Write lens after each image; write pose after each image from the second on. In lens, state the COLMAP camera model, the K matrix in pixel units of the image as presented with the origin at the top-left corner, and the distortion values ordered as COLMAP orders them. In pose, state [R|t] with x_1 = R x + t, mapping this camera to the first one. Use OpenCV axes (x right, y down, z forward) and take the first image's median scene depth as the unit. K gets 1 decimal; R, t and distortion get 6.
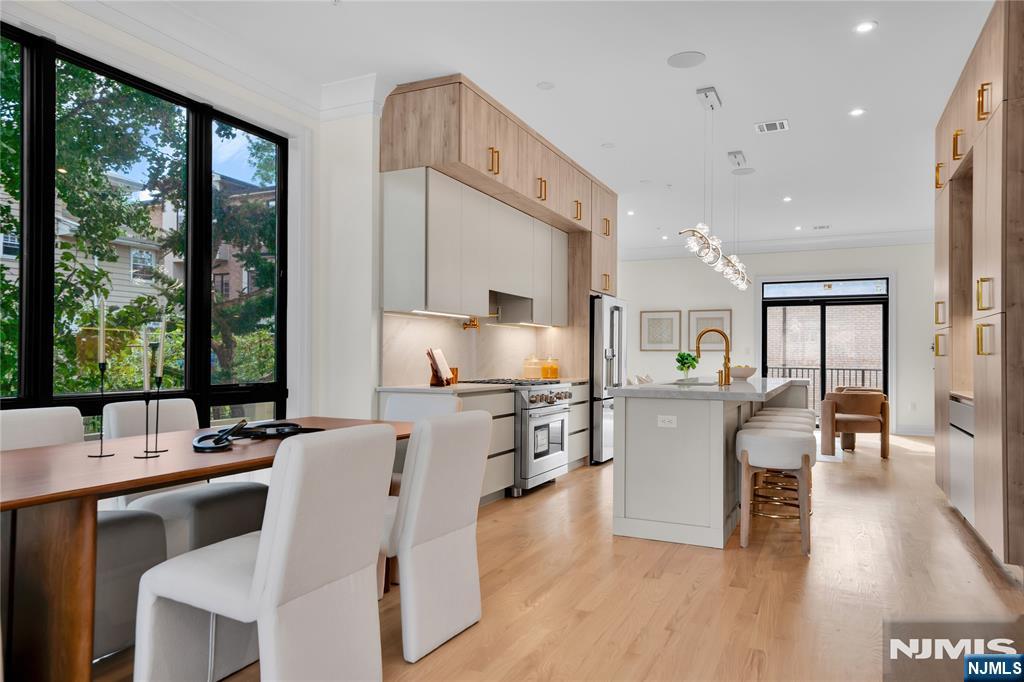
lens RADIAL K [[667.4, 0, 509.4], [0, 667.4, 346.3], [0, 0, 1]] dist [0.032117, -0.003746]
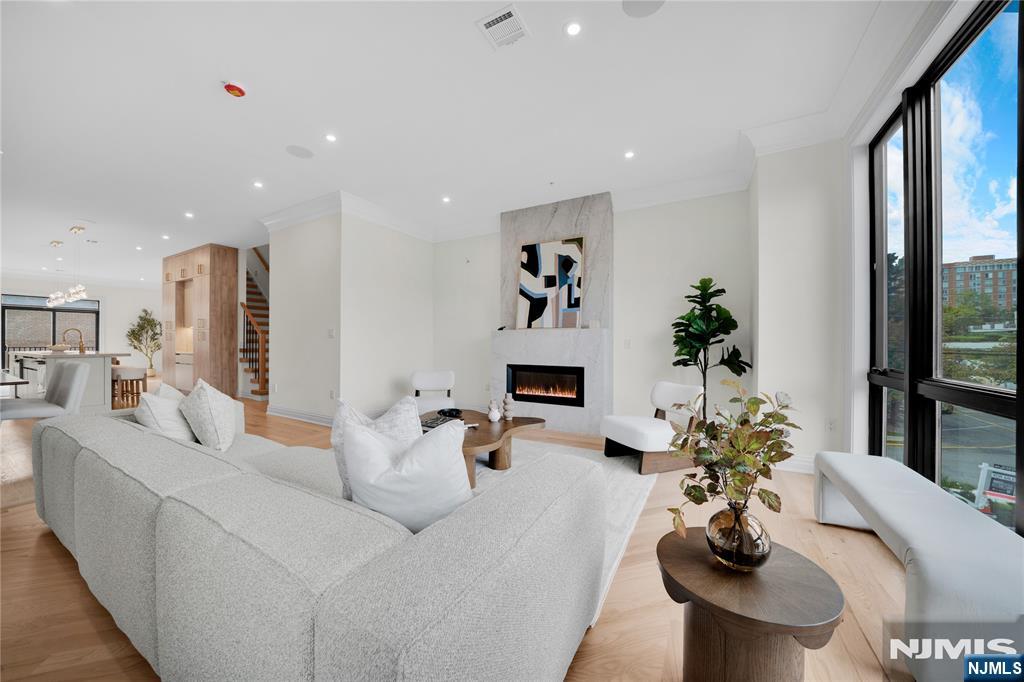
lens RADIAL K [[362.1, 0, 508.9], [0, 362.1, 343.1], [0, 0, 1]] dist [-0.021423, 0.001593]
pose [[0.065849, -0.009989, 0.997780, -0.687813], [-0.016106, 0.999809, 0.011072, -0.012183], [-0.997700, -0.016799, 0.065676, -0.480939]]
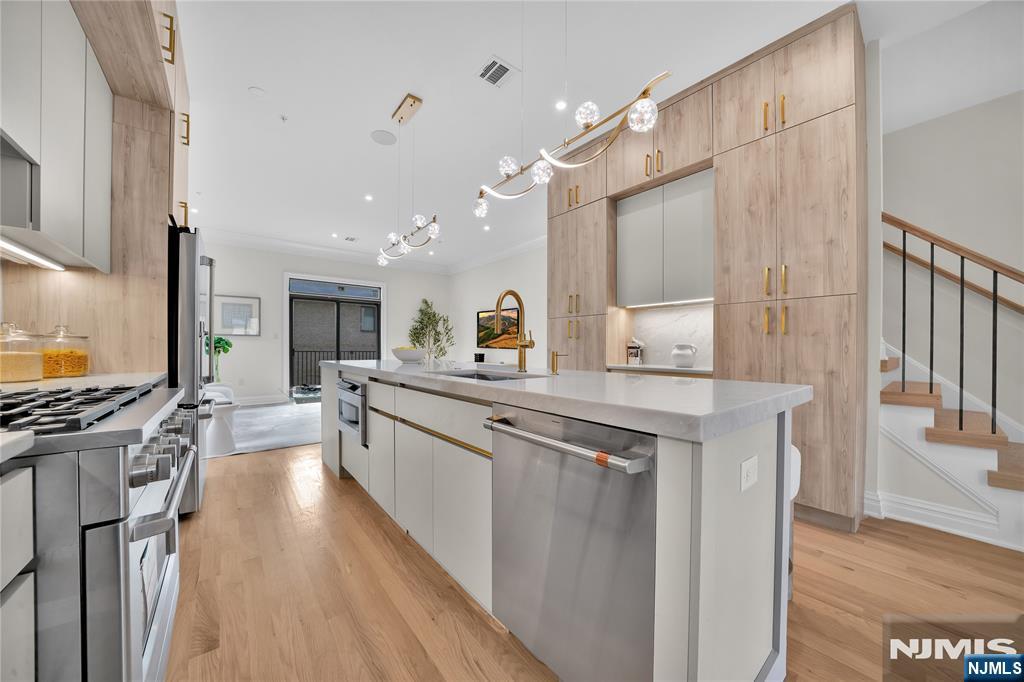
lens RADIAL K [[356.5, 0, 494.2], [0, 356.5, 347.3], [0, 0, 1]] dist [-0.017725, 0.000123]
pose [[0.447561, -0.004112, 0.894244, -0.025796], [-0.015073, 0.999813, 0.012142, 0.023925], [-0.894126, -0.018913, 0.447415, 0.747065]]
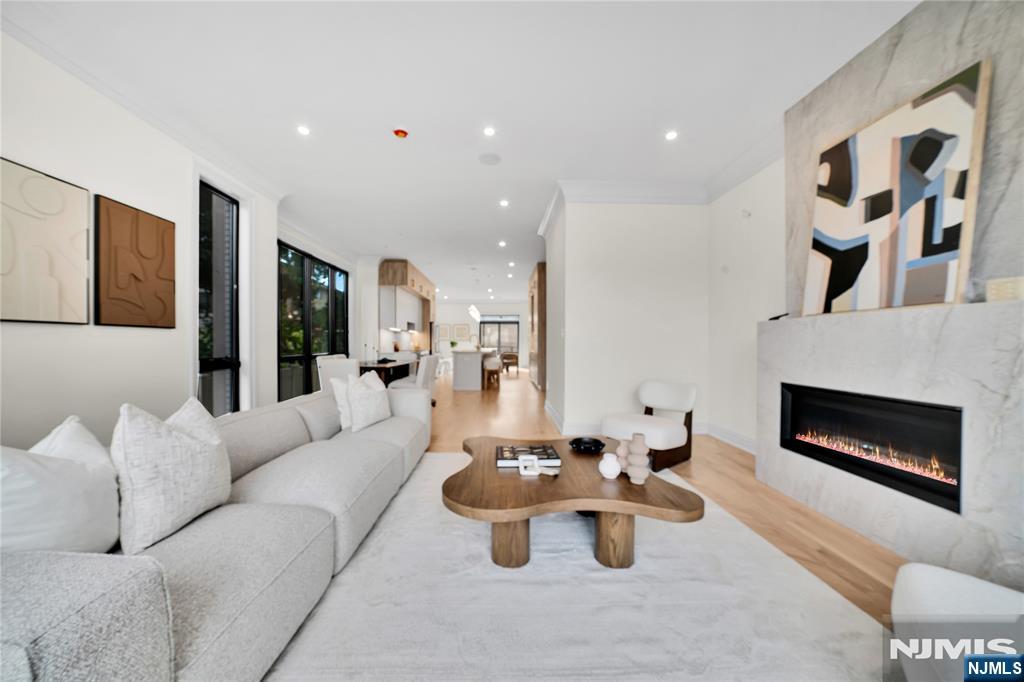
lens RADIAL K [[360.2, 0, 505.3], [0, 360.2, 345.1], [0, 0, 1]] dist [-0.020508, 0.000057]
pose [[0.893511, -0.009272, 0.448945, -0.352364], [-0.000792, 0.999753, 0.022224, -0.010408], [-0.449040, -0.020213, 0.893283, -0.674882]]
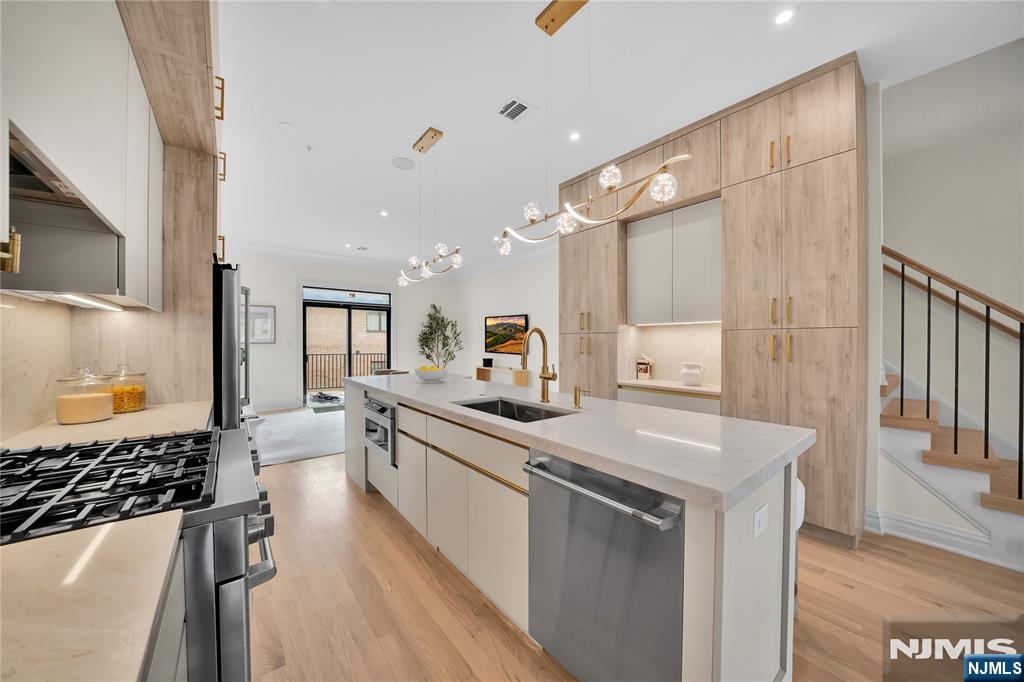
lens RADIAL K [[356.2, 0, 493.4], [0, 356.2, 341.9], [0, 0, 1]] dist [-0.018185, 0.000355]
pose [[0.452965, -0.006185, 0.891507, -0.058955], [-0.011903, 0.999845, 0.012984, -0.013800], [-0.891449, -0.016493, 0.452821, 0.757680]]
